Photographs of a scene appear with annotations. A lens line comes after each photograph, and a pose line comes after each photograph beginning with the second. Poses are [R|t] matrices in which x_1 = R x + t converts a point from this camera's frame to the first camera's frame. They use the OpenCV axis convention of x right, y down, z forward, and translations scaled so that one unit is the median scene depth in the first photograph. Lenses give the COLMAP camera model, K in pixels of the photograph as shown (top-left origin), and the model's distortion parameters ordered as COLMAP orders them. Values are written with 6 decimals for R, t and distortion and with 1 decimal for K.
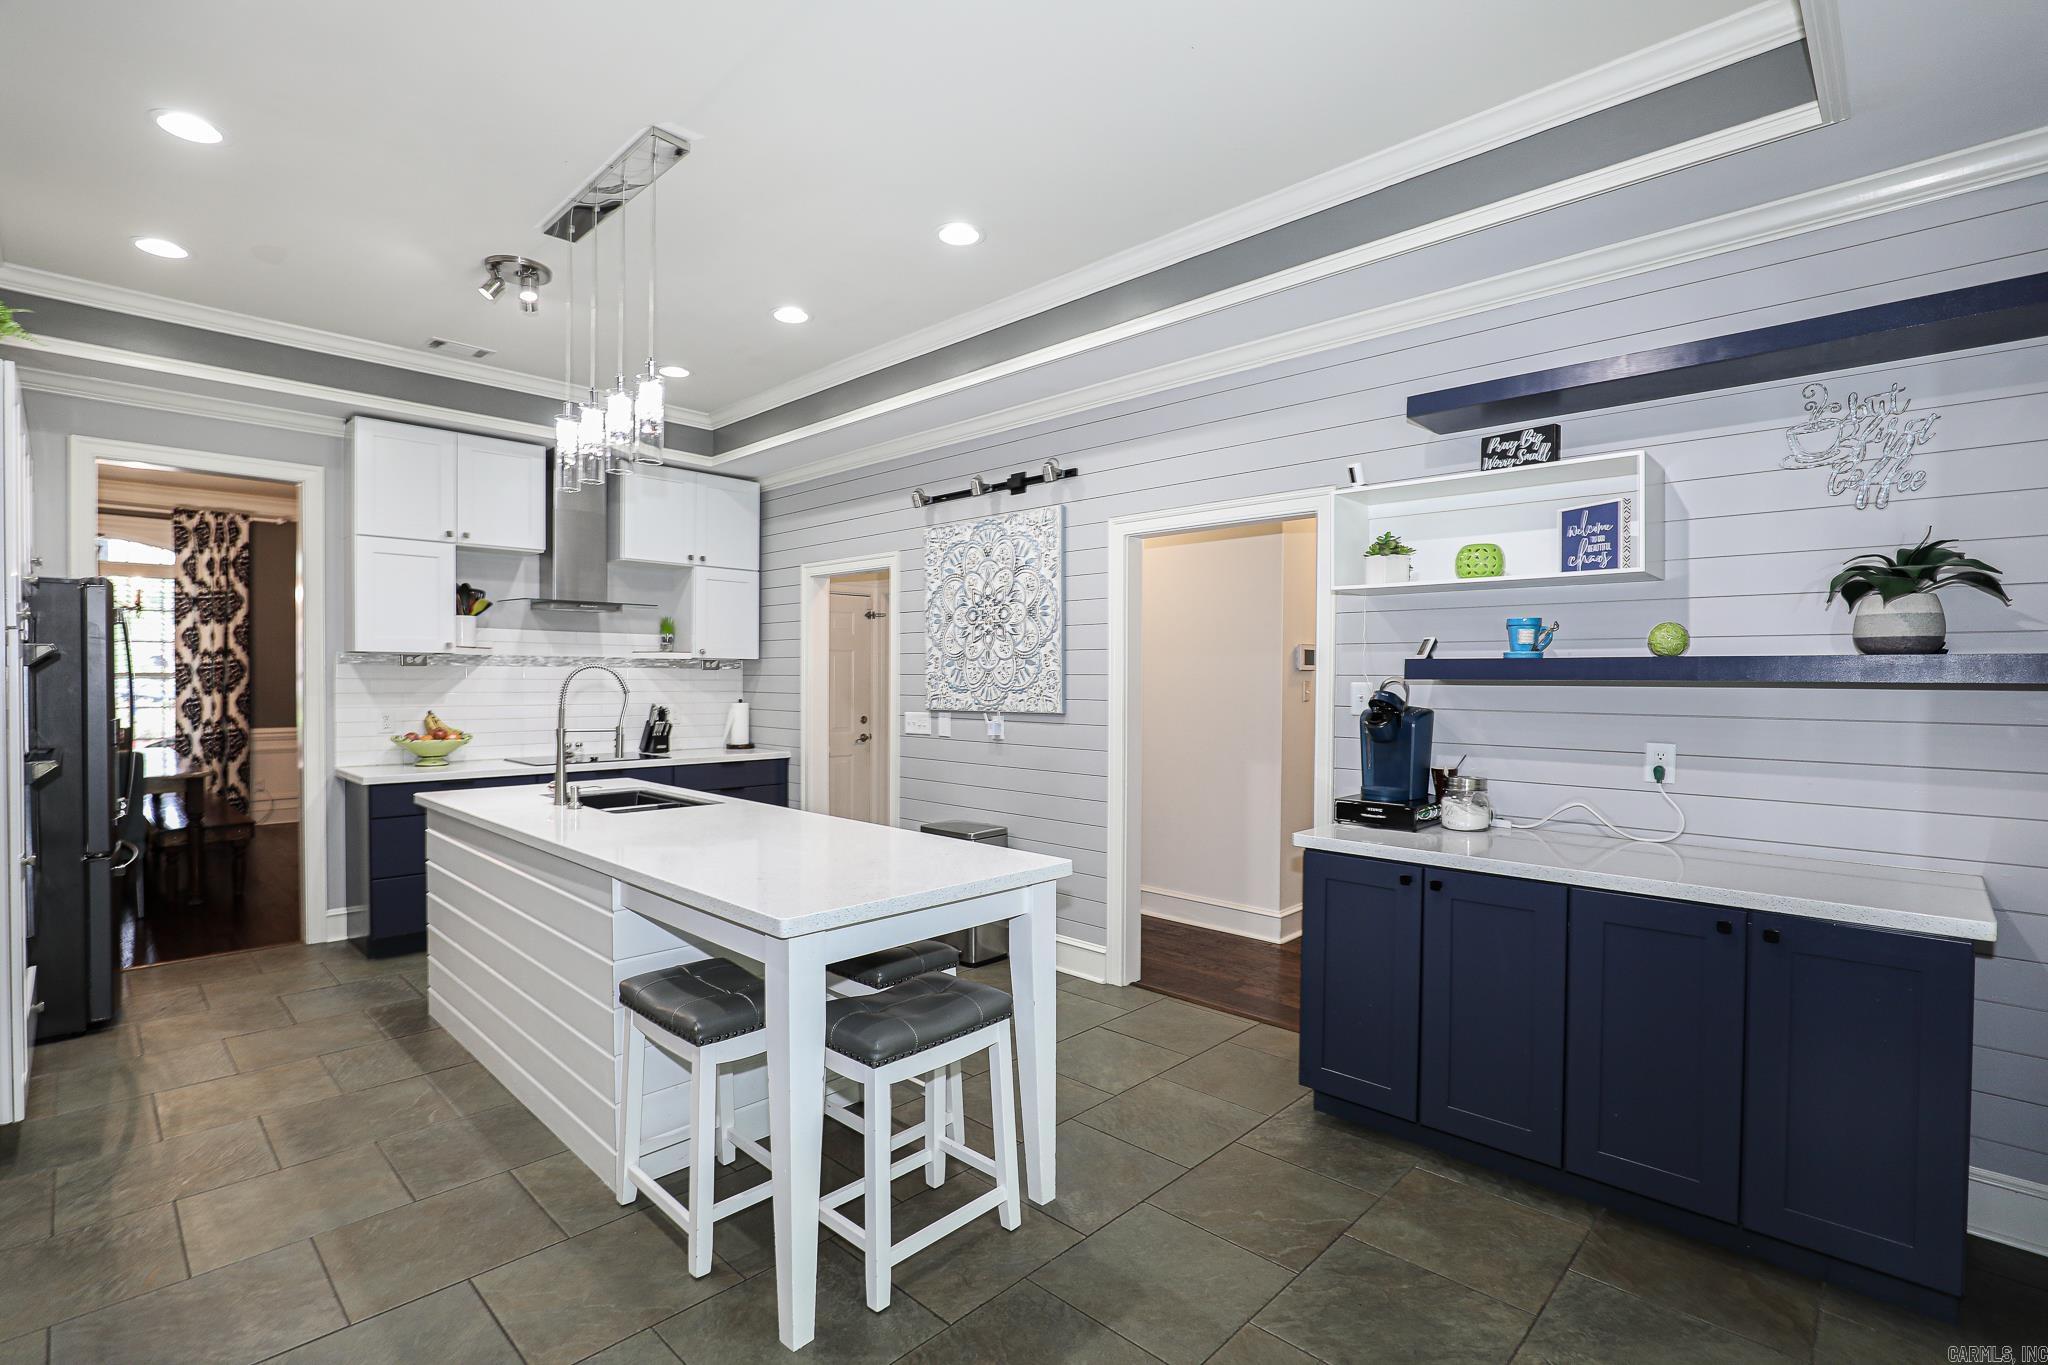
lens RADIAL K [[931.0, 0, 1013.9], [0, 931.0, 681.2], [0, 0, 1]] dist [-0.021512, 0.002005]
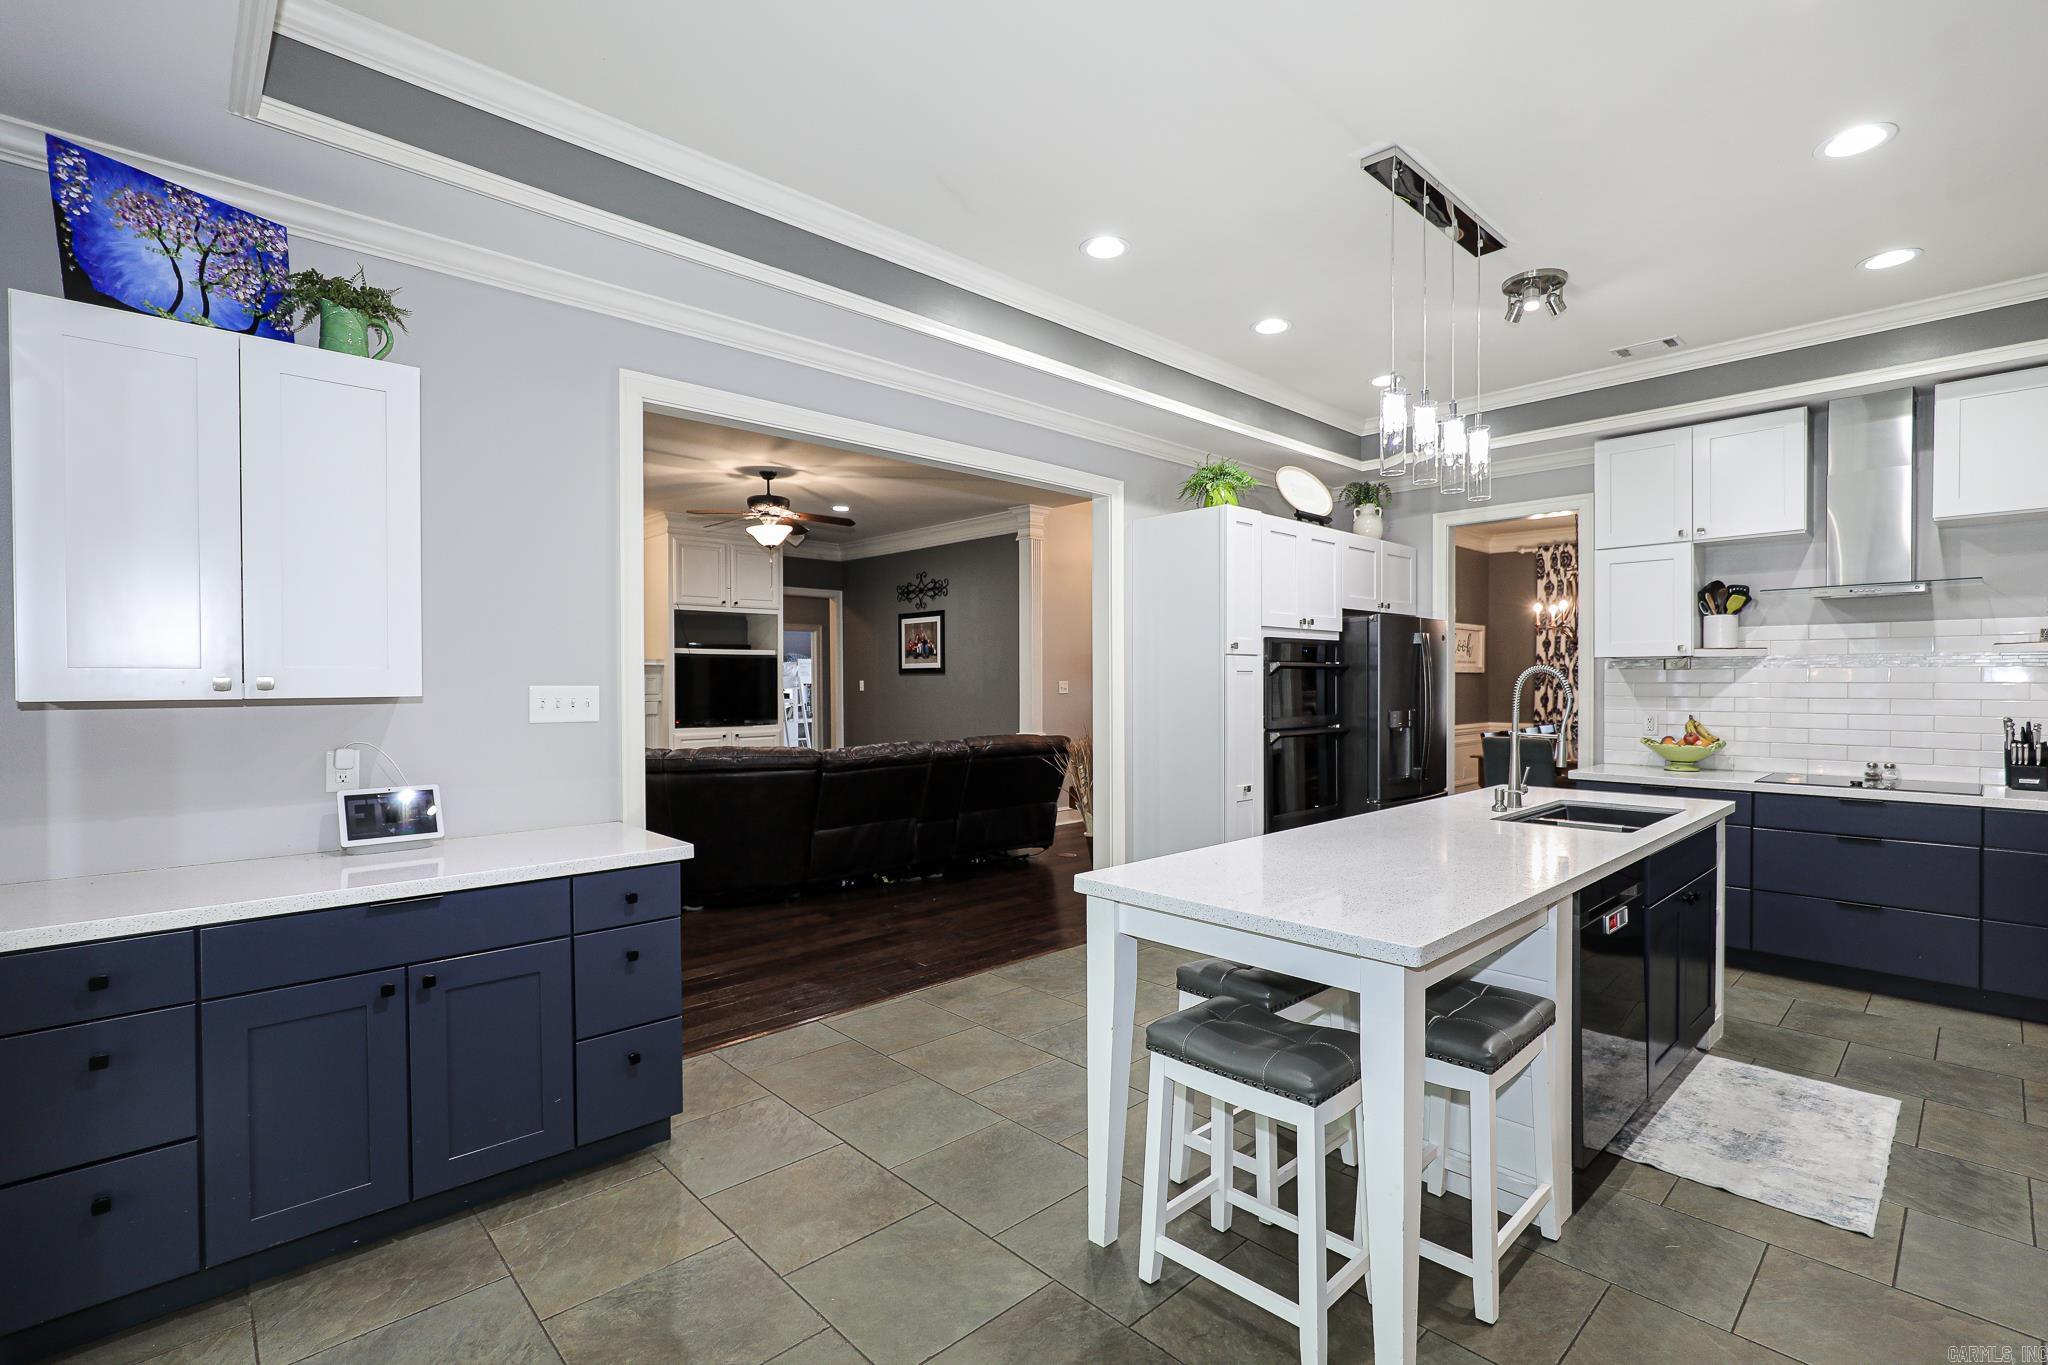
lens RADIAL K [[931.0, 0, 1078.2], [0, 931.0, 685.6], [0, 0, 1]] dist [-0.021512, 0.002005]
pose [[-0.018087, 0.001944, -0.999835, 0.347787], [-0.000940, 0.999998, 0.001961, -0.000134], [0.999836, 0.000976, -0.018085, 0.359367]]
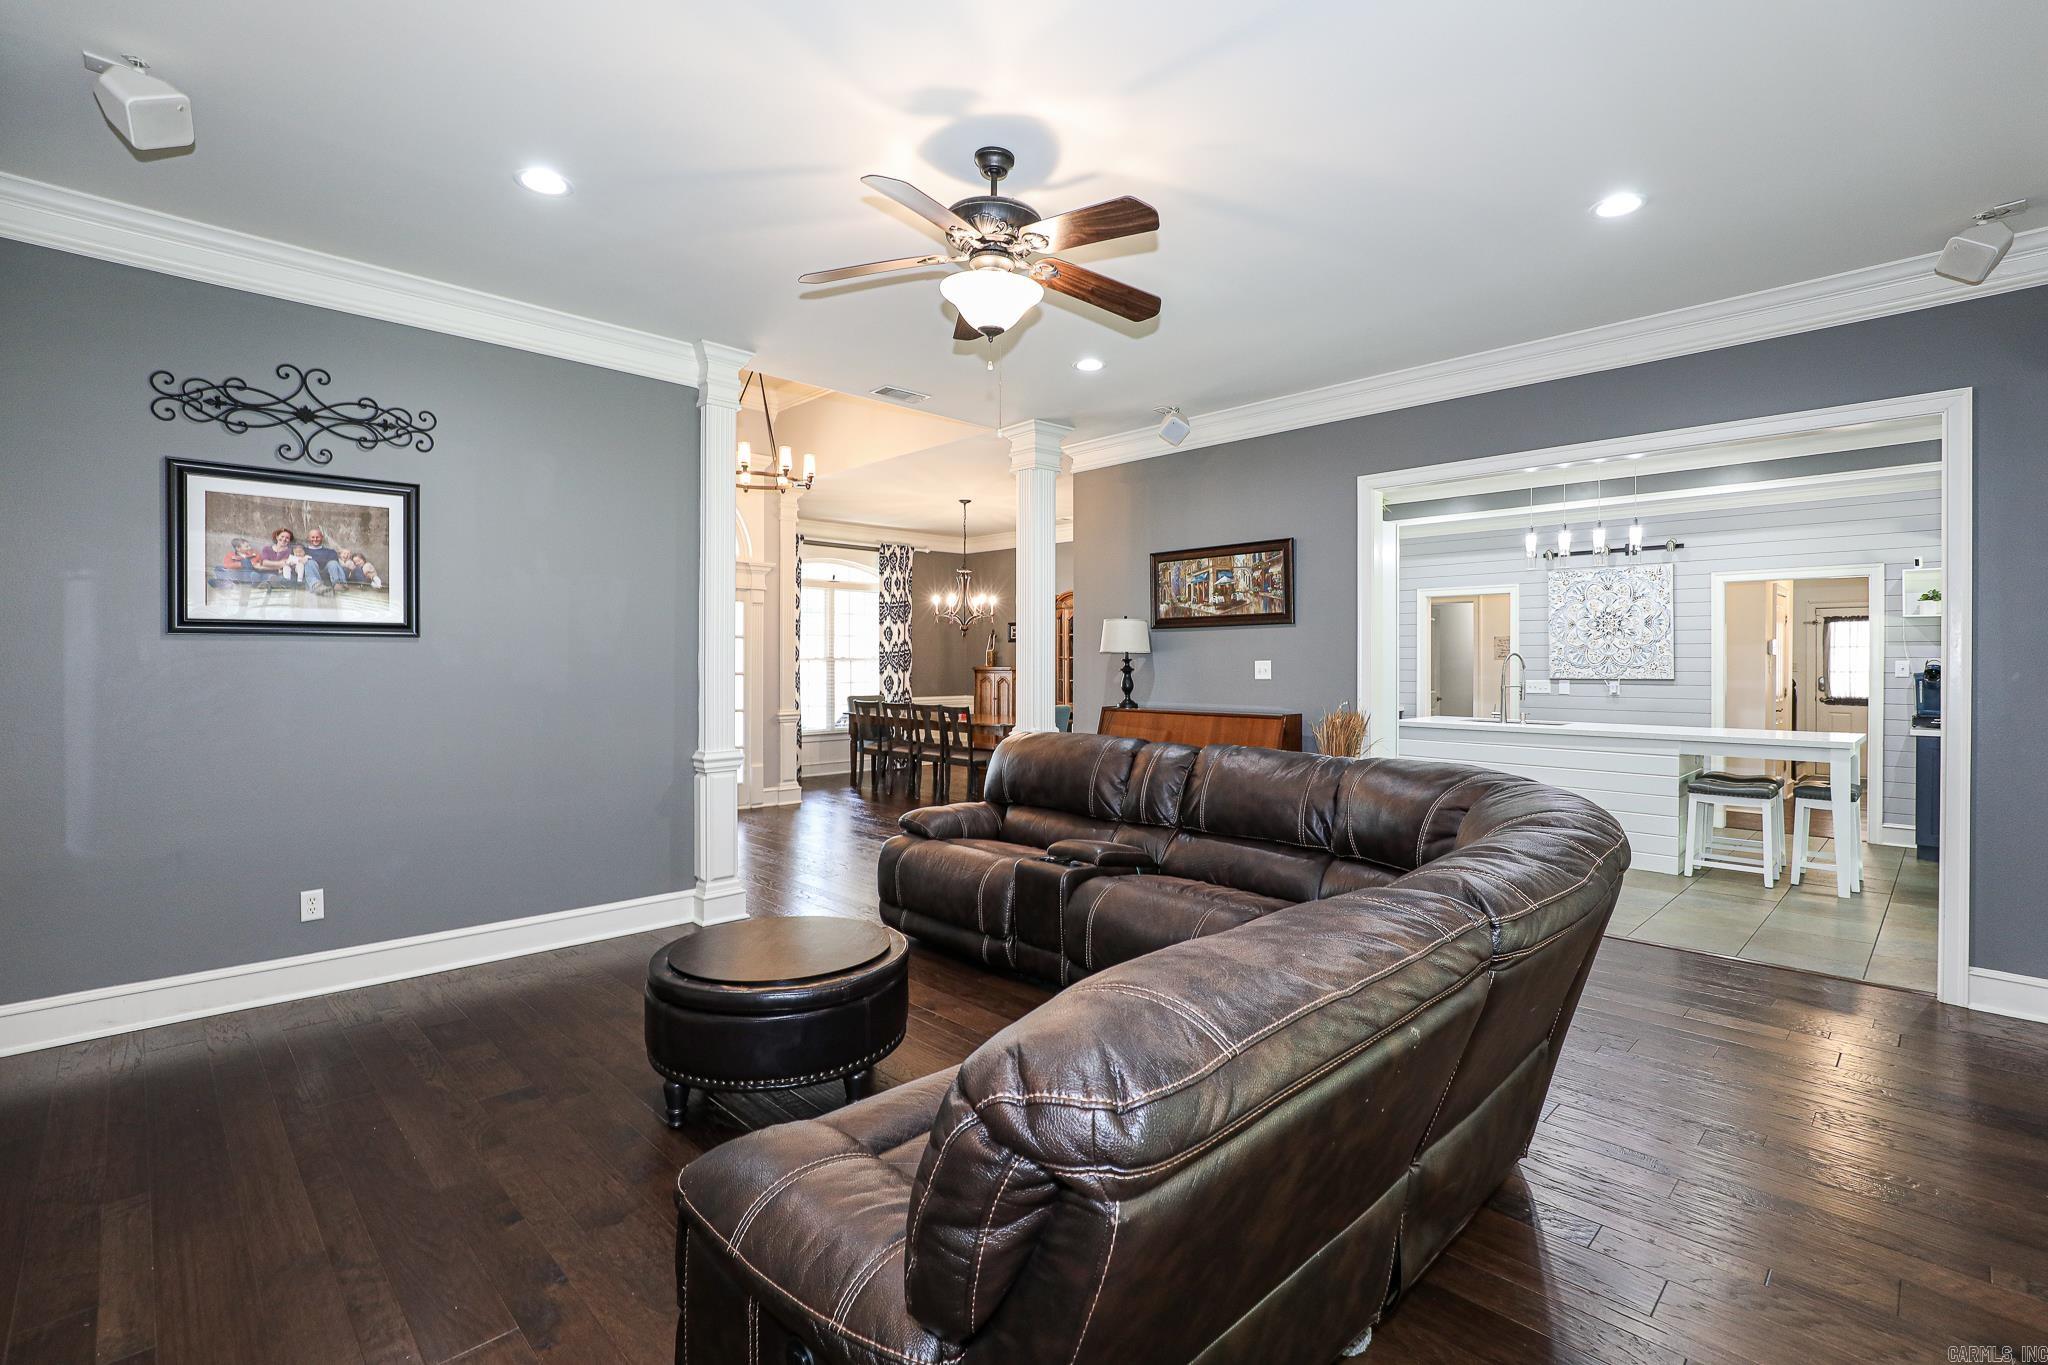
lens RADIAL K [[931.0, 0, 1037.1], [0, 931.0, 660.6], [0, 0, 1]] dist [-0.021512, 0.002005]
pose [[0.999585, -0.002542, -0.028678, -1.056020], [0.002393, 0.999984, -0.005210, 0.004595], [0.028691, 0.005139, 0.999575, -0.759650]]
